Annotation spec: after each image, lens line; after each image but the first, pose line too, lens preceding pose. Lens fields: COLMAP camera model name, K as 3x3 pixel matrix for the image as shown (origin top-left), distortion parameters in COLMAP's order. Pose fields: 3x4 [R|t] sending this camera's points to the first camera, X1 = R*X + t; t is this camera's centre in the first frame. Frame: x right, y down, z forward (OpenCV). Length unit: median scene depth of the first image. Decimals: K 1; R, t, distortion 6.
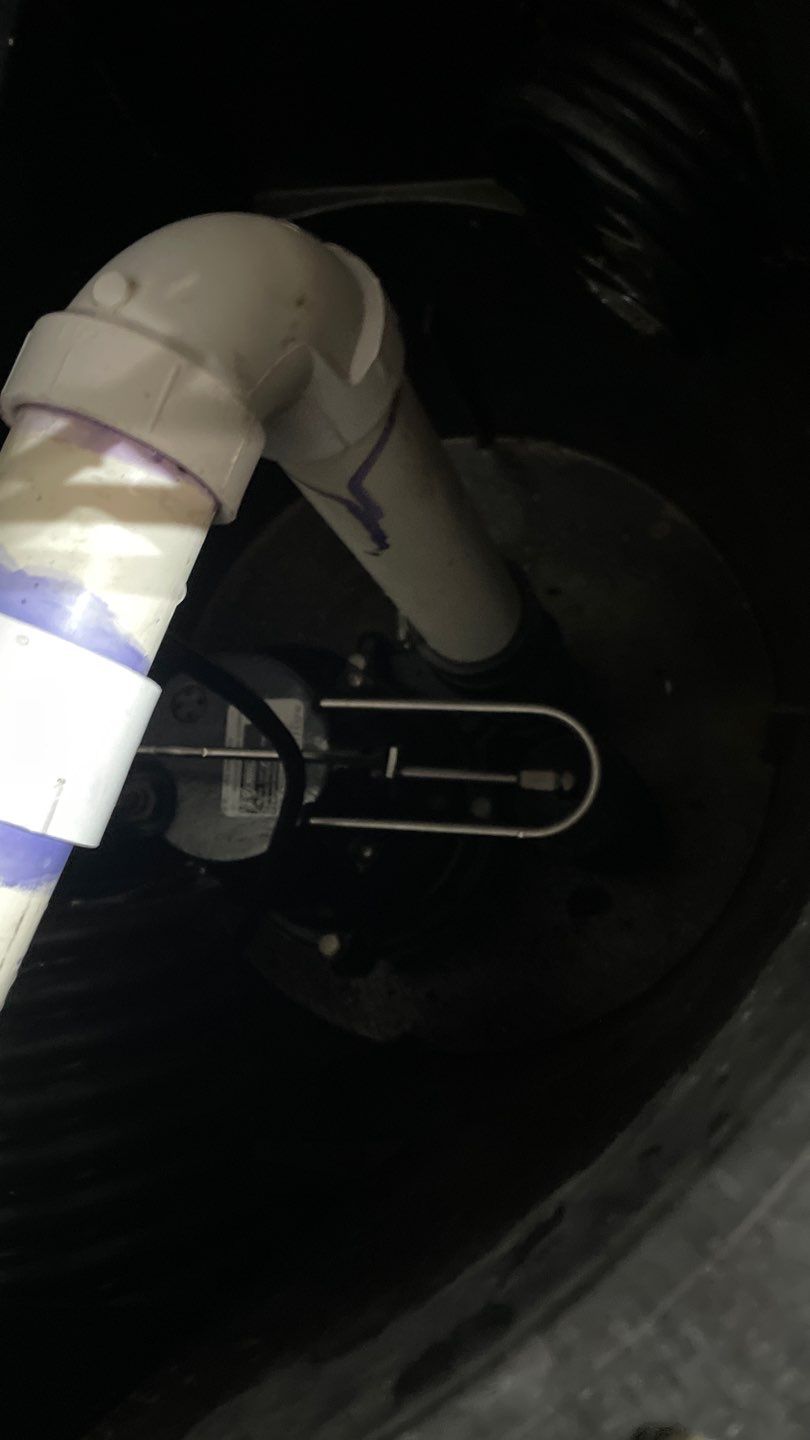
lens RADIAL K [[1067.7, 0, 410.4], [0, 1067.7, 701.7], [0, 0, 1]] dist [0.089991, -0.135942]
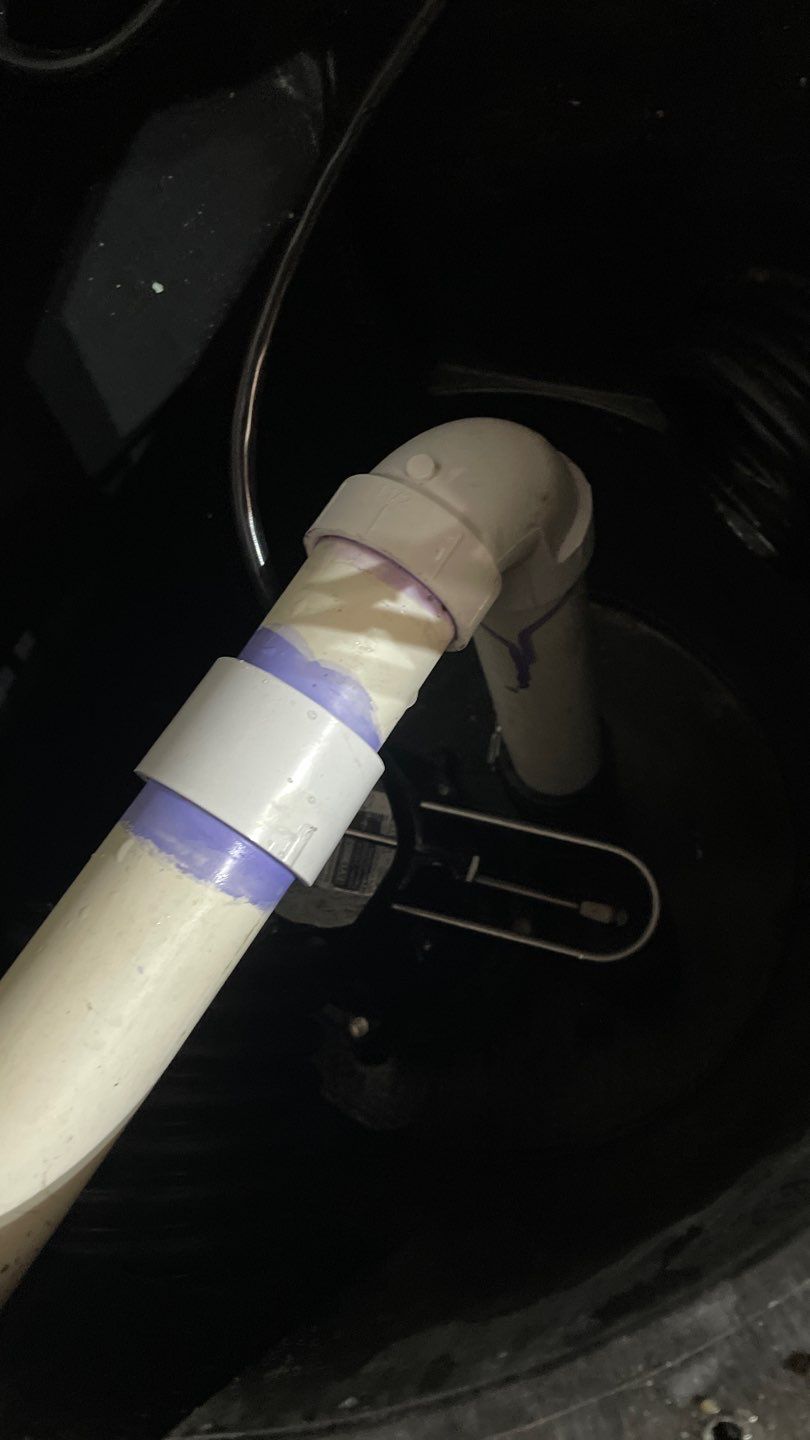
lens RADIAL K [[1067.7, 0, 410.4], [0, 1067.7, 701.7], [0, 0, 1]] dist [0.089991, -0.135942]
pose [[0.979120, 0.202981, 0.011110, -0.229928], [-0.200584, 0.973545, -0.109434, 0.038326], [-0.033029, 0.104921, 0.993932, -0.244881]]
